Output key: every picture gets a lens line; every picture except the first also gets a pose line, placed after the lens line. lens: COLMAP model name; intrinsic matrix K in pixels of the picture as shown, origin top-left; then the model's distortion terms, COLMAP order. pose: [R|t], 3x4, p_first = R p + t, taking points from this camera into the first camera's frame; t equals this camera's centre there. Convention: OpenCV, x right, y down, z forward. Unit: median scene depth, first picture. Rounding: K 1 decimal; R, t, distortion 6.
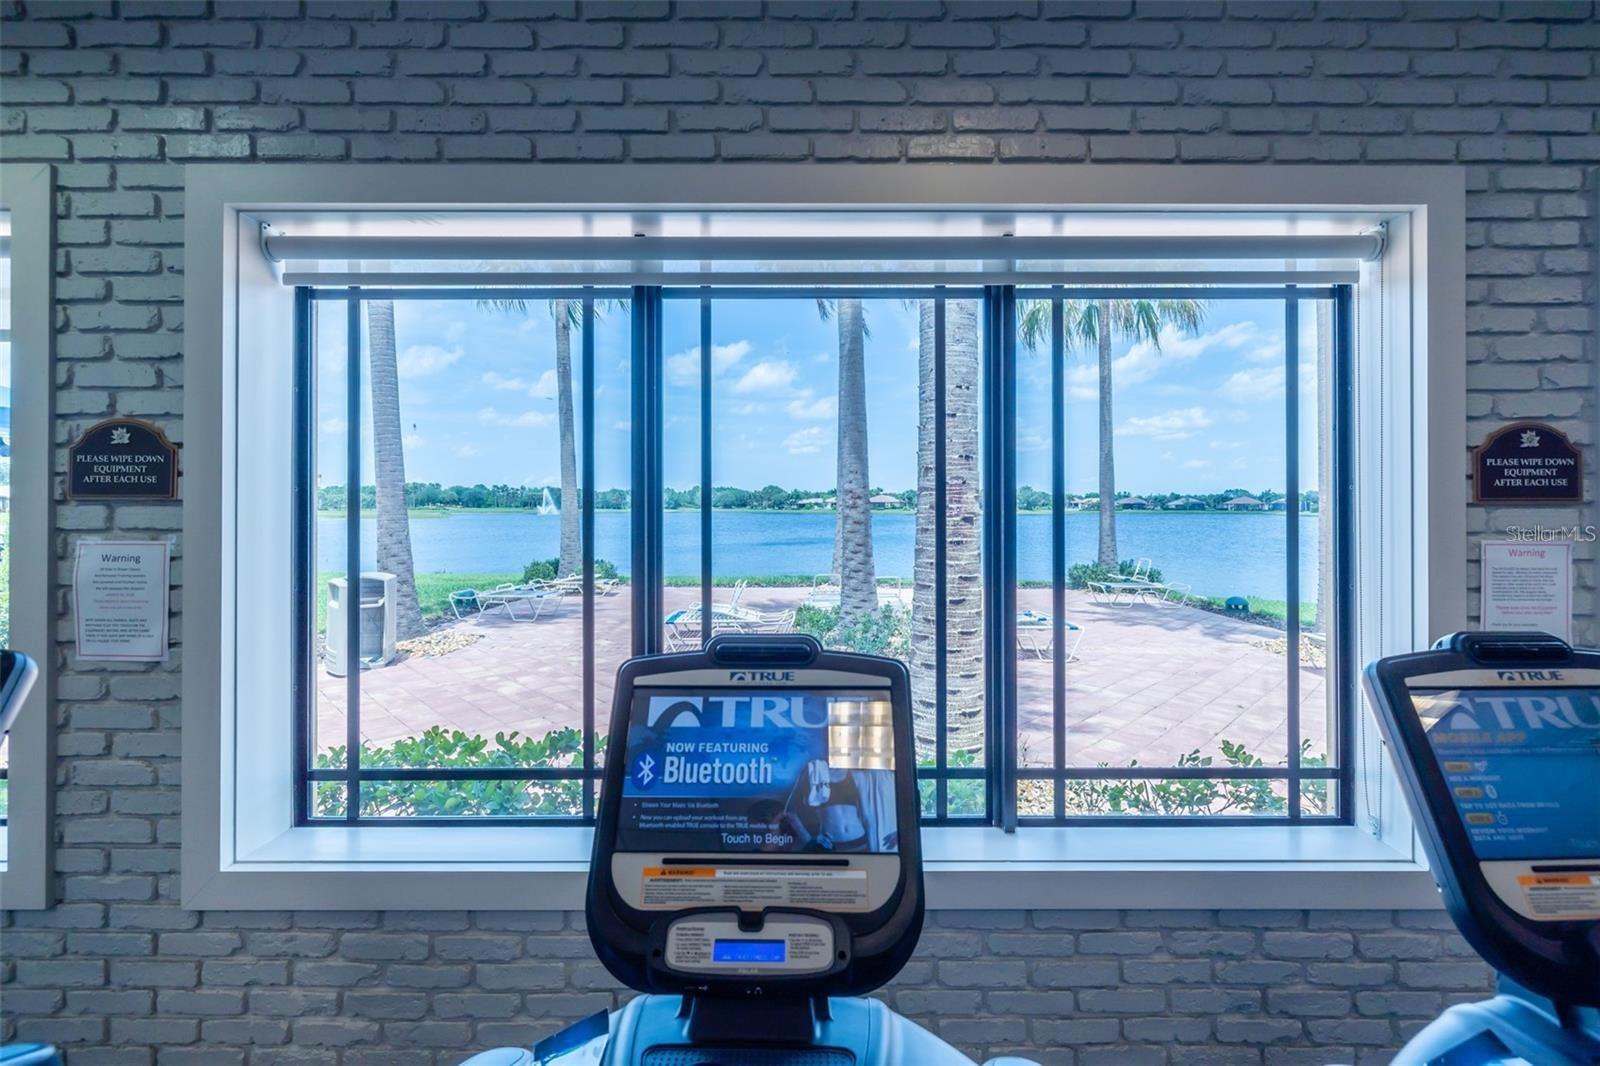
lens RADIAL K [[680.6, 0, 800.1], [0, 680.6, 530.6], [0, 0, 1]] dist [-0.000137, -0.000249]
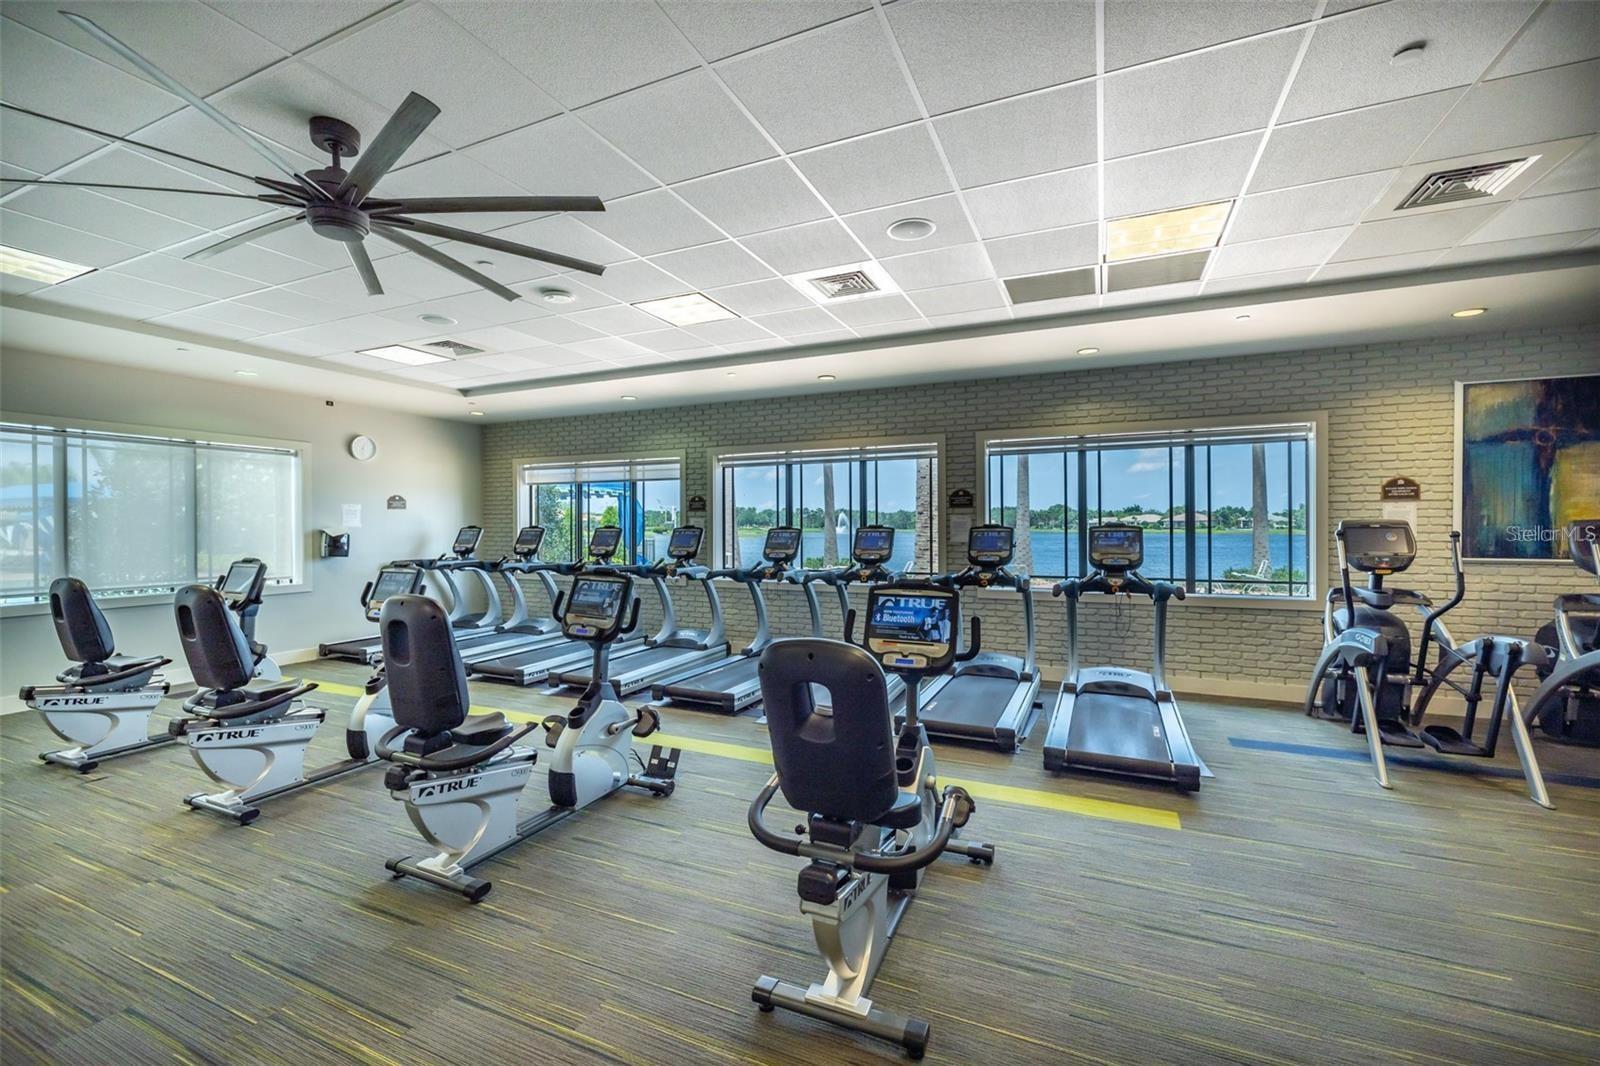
lens RADIAL K [[680.6, 0, 800.1], [0, 680.6, 530.6], [0, 0, 1]] dist [-0.000137, -0.000249]
pose [[0.907933, -0.001356, -0.419114, 1.988845], [0.013683, 0.999558, 0.026407, -0.019283], [0.418892, -0.029711, 0.907550, -3.540393]]
